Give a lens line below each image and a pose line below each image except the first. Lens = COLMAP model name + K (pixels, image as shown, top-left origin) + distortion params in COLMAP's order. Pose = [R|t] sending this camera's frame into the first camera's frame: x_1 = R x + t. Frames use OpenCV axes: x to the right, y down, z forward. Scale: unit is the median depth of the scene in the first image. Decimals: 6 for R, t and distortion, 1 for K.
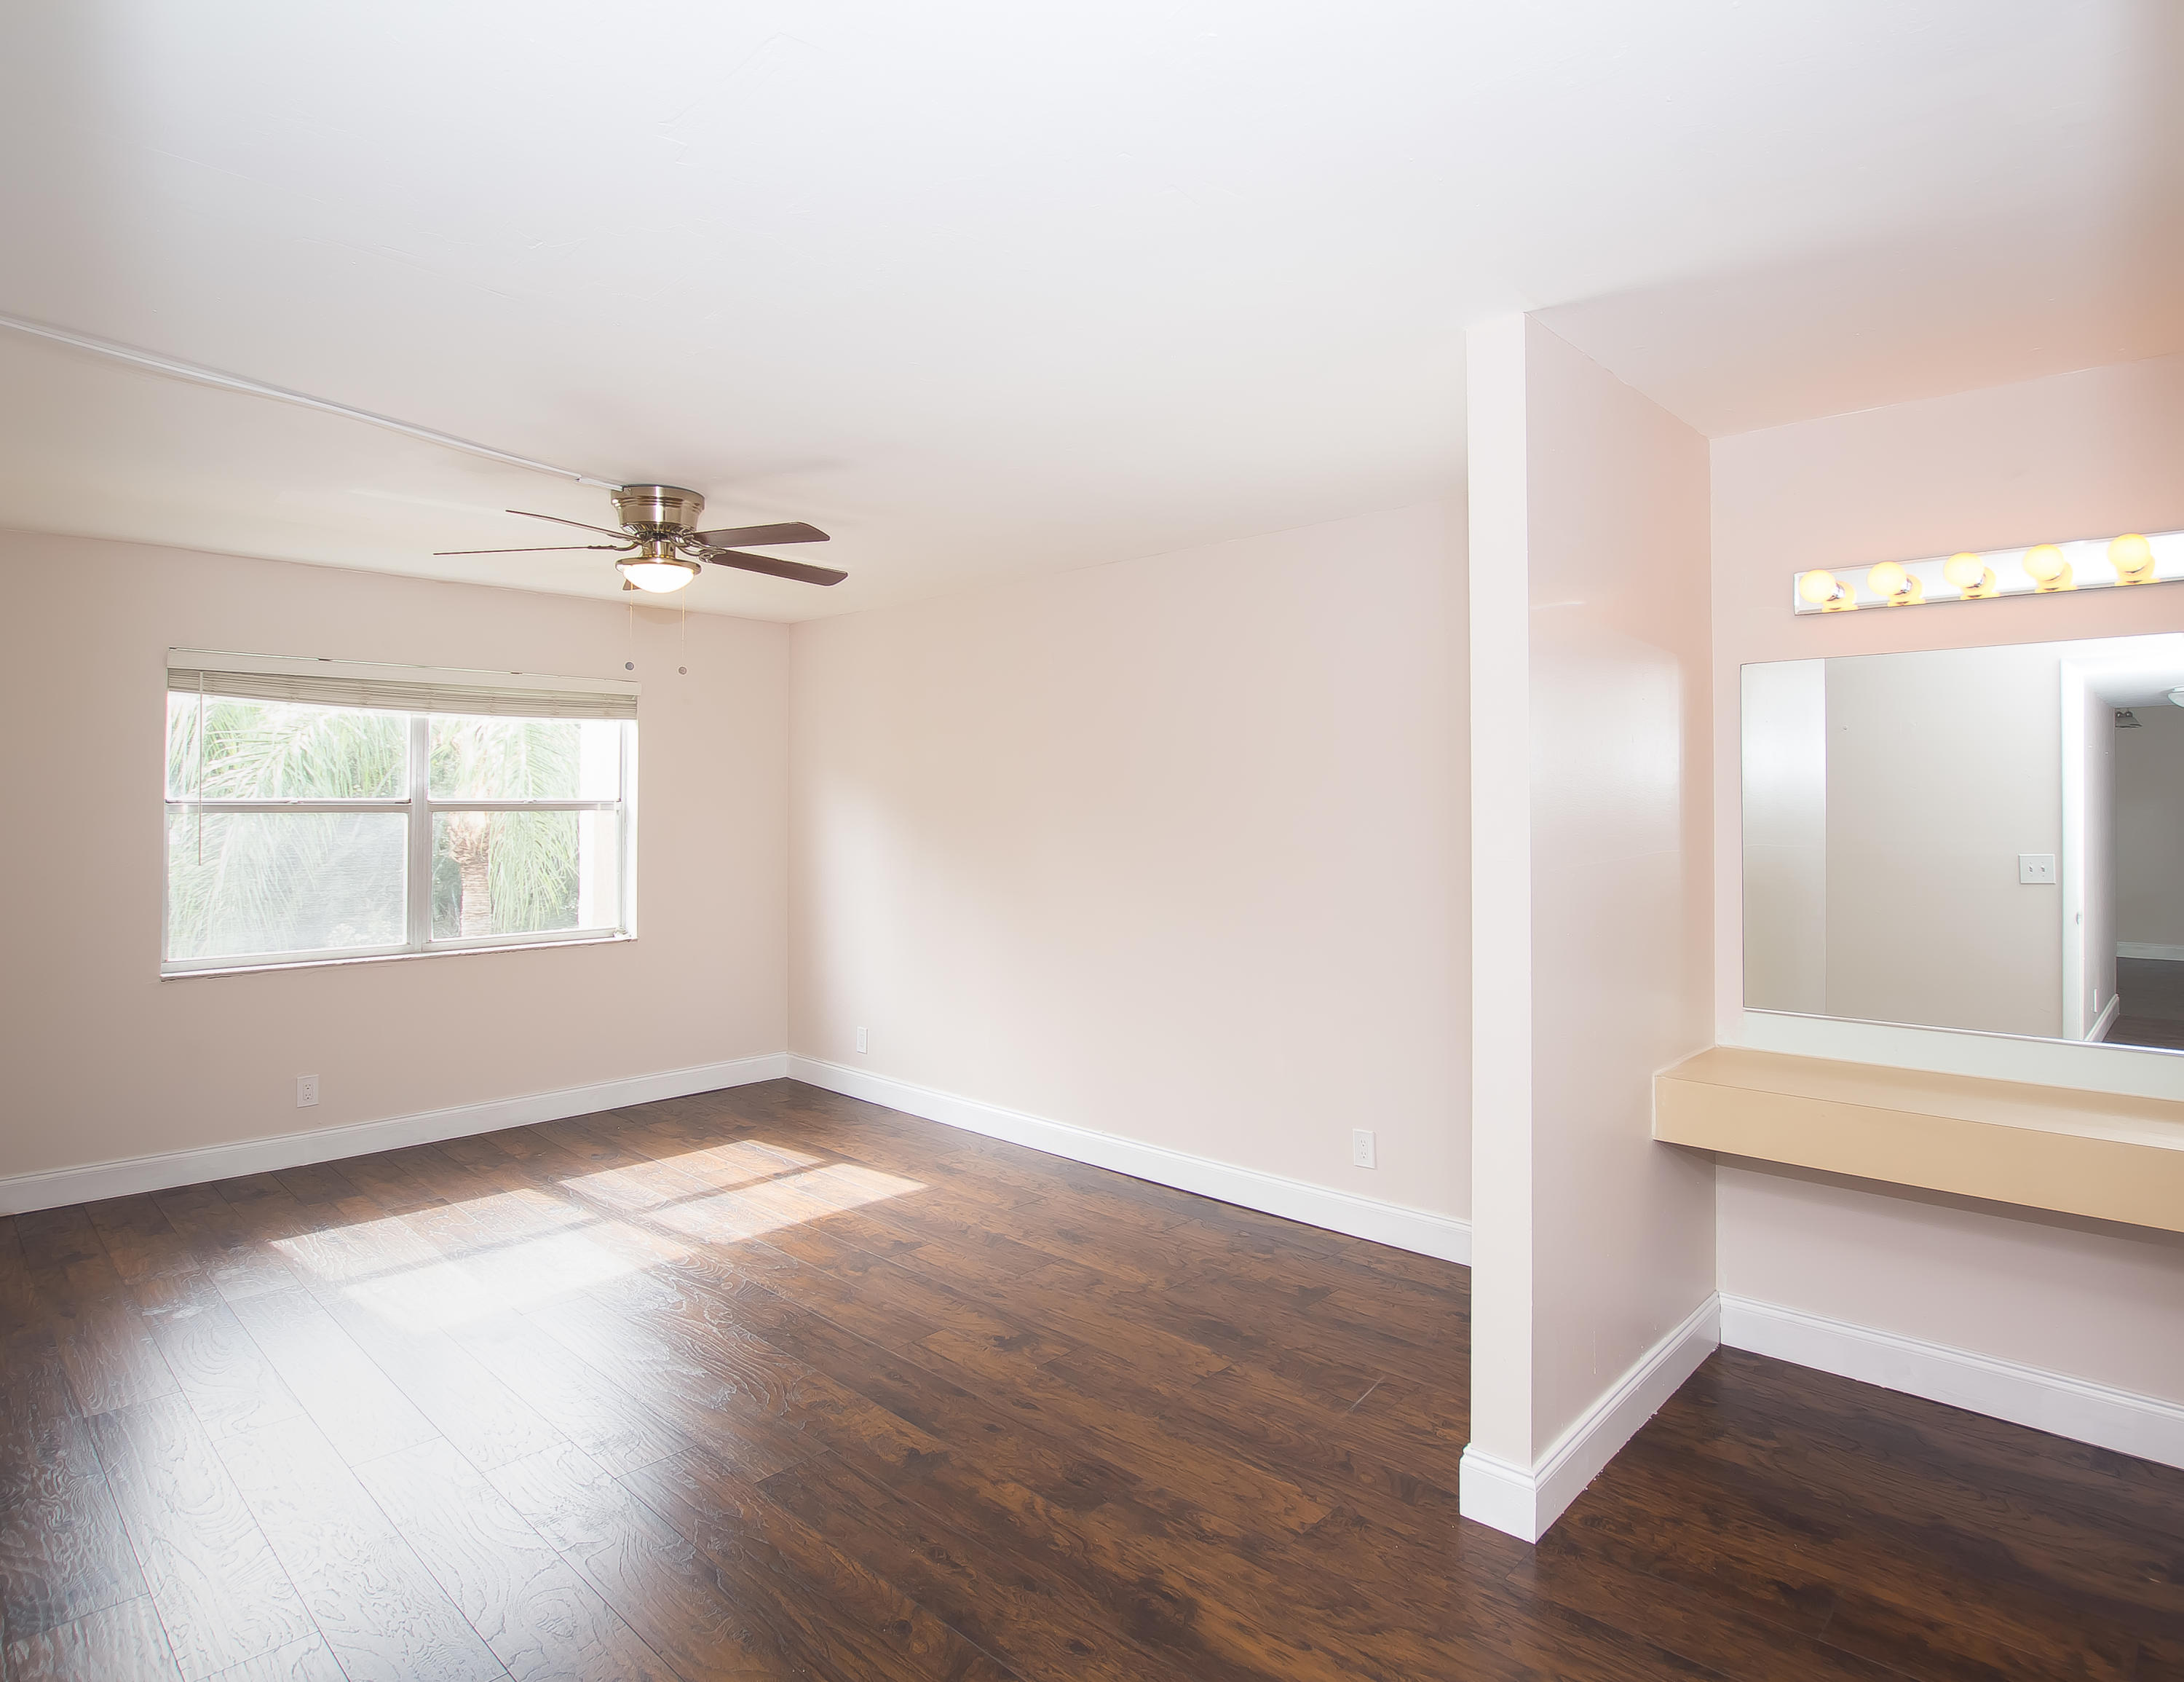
lens RADIAL K [[1209.5, 0, 1109.5], [0, 1209.5, 773.7], [0, 0, 1]] dist [-0.021676, -0.000328]
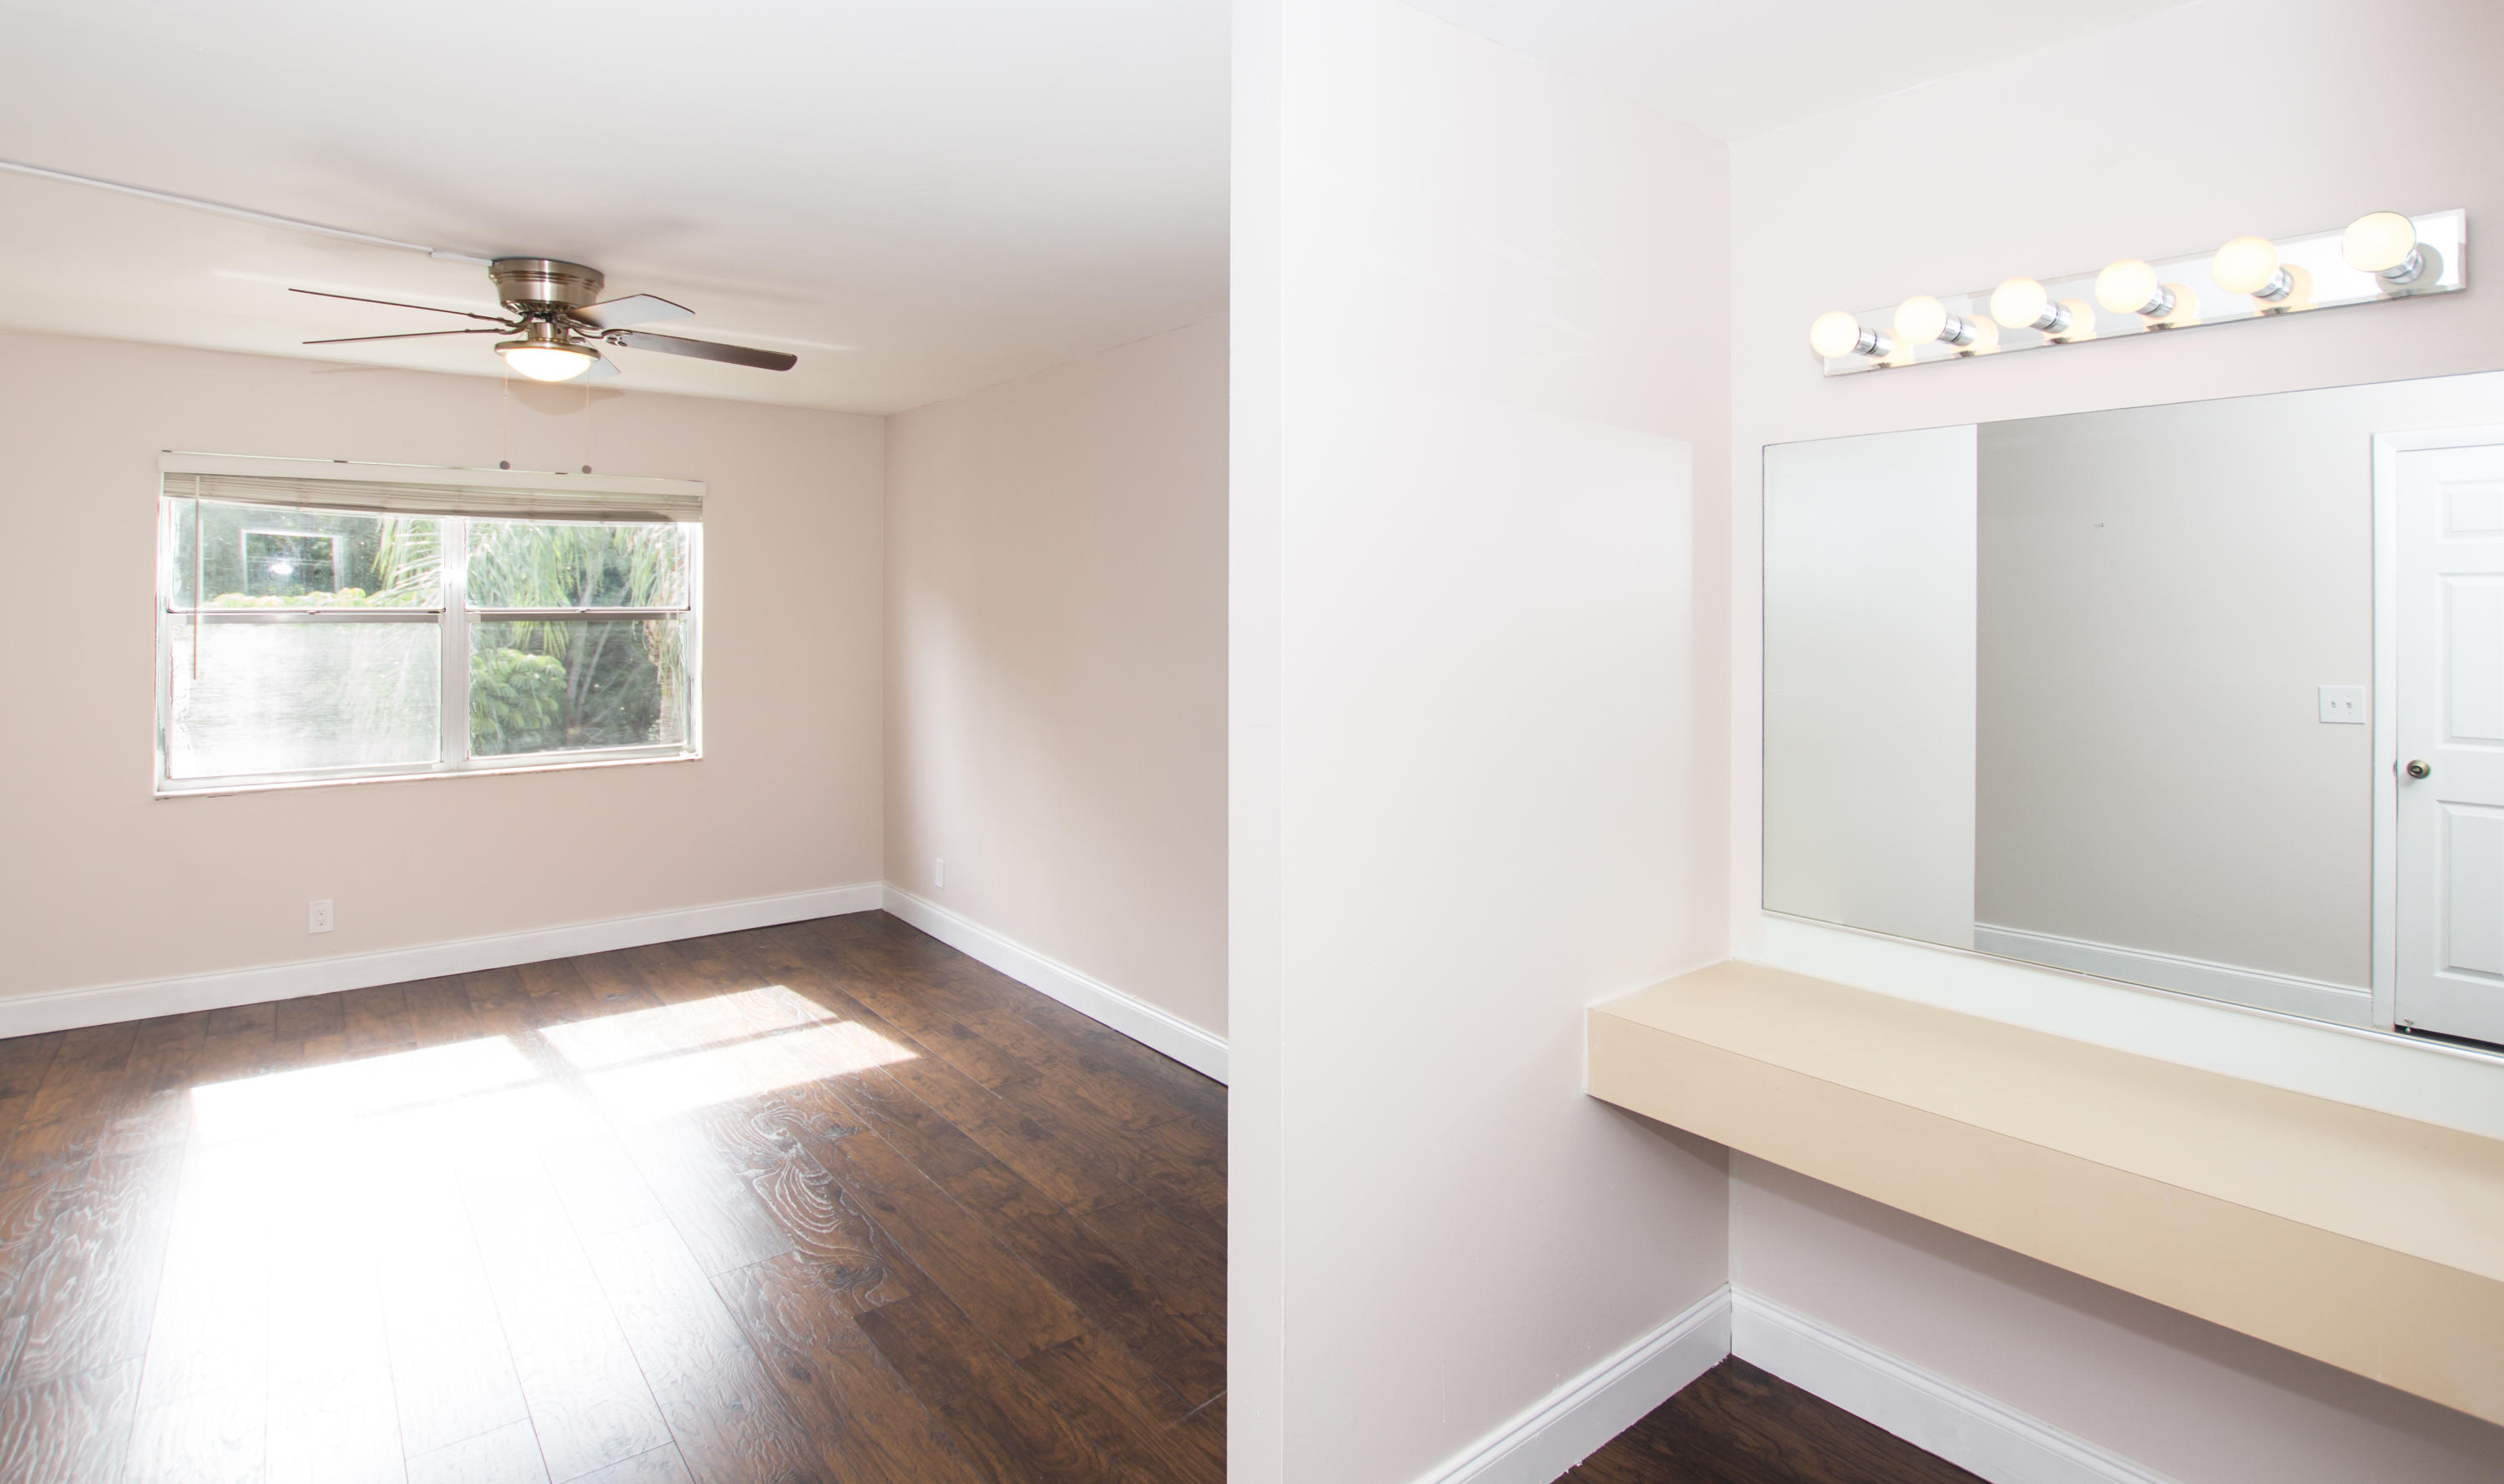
lens RADIAL K [[1245.3, 0, 1292.1], [0, 1245.3, 590.6], [0, 0, 1]] dist [-0.022381, -0.000227]
pose [[0.992340, 0.002948, -0.123499, 0.261224], [-0.001068, 0.999883, 0.015289, -0.011384], [0.123530, -0.015040, 0.992227, 0.162948]]
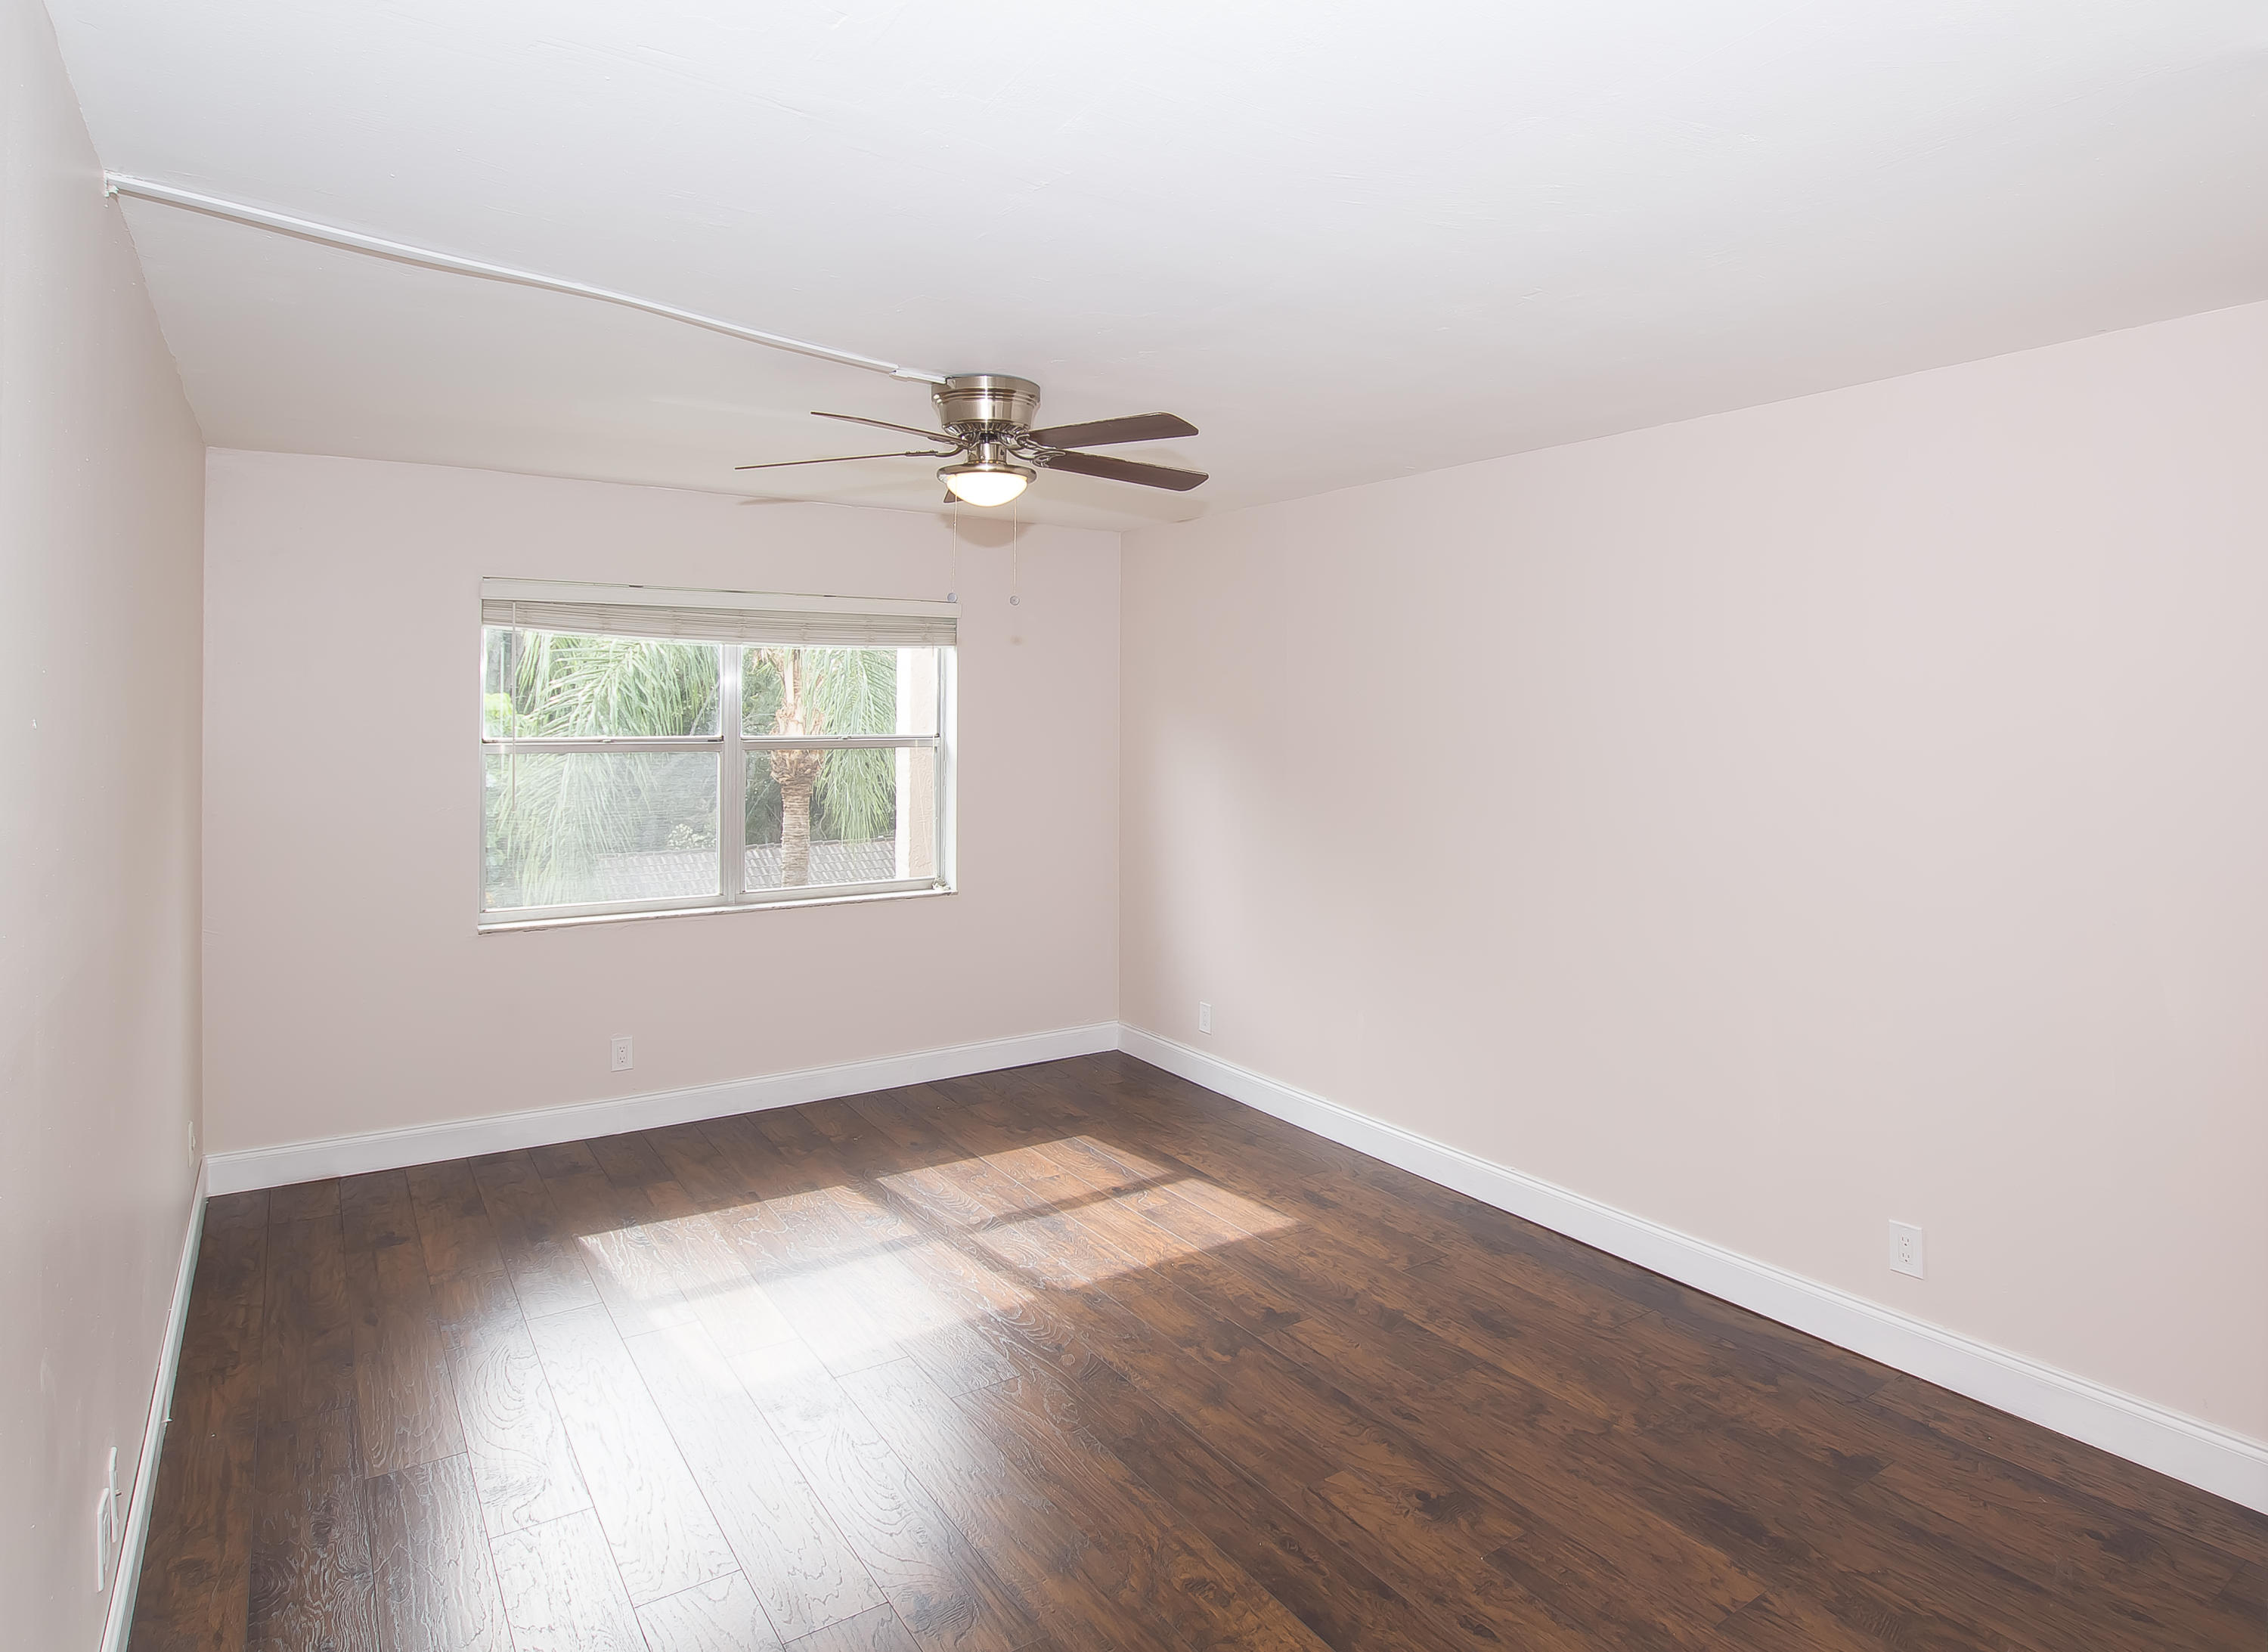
lens RADIAL K [[1273.8, 0, 1144.9], [0, 1273.8, 719.0], [0, 0, 1]] dist [-0.027020, 0.001938]
pose [[0.975719, 0.009743, -0.218807, -0.076315], [-0.002503, 0.999441, 0.033342, -0.034186], [0.219010, -0.031985, 0.975198, 0.170932]]
